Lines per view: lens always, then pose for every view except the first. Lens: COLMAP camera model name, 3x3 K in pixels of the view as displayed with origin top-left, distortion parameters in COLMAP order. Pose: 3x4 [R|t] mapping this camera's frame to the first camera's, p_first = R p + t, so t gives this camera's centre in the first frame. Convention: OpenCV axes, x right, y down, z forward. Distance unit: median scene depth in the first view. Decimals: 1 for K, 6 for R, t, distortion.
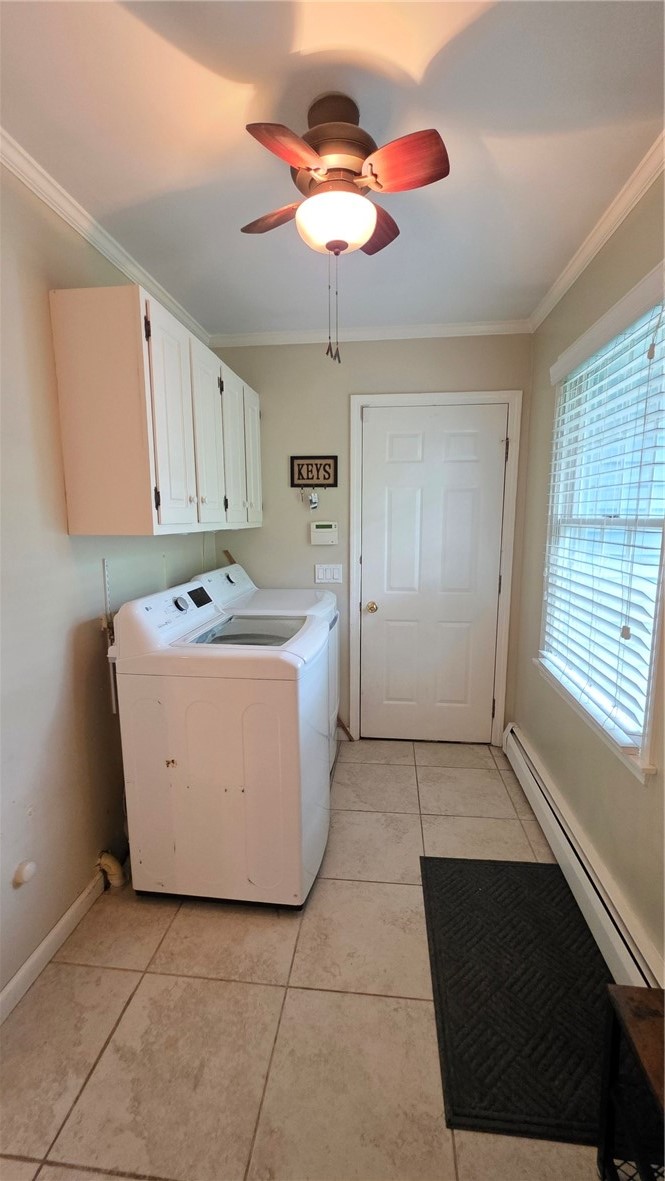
lens RADIAL K [[487.2, 0, 332.5], [0, 487.2, 590.5], [0, 0, 1]] dist [0.000333, 0.000141]
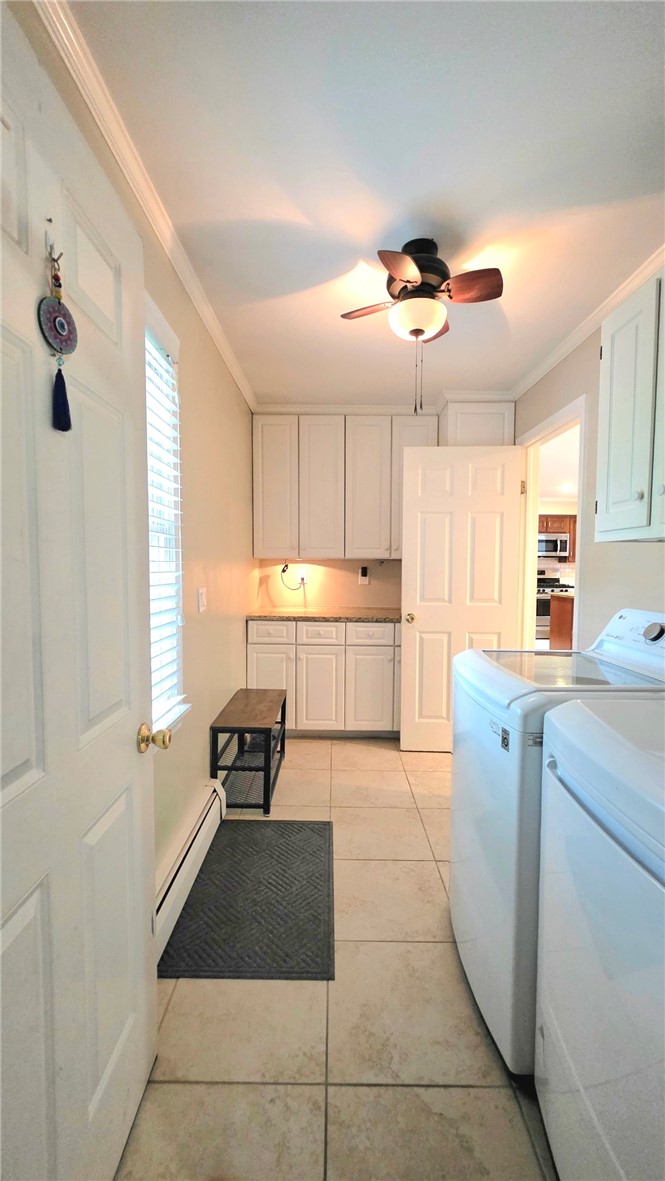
lens RADIAL K [[487.2, 0, 332.5], [0, 487.2, 590.5], [0, 0, 1]] dist [0.000333, 0.000141]
pose [[-0.993828, 0.002969, -0.110888, 0.286903], [-0.019969, 0.978521, 0.205176, -0.186763], [0.109116, 0.206124, -0.972423, 1.750943]]
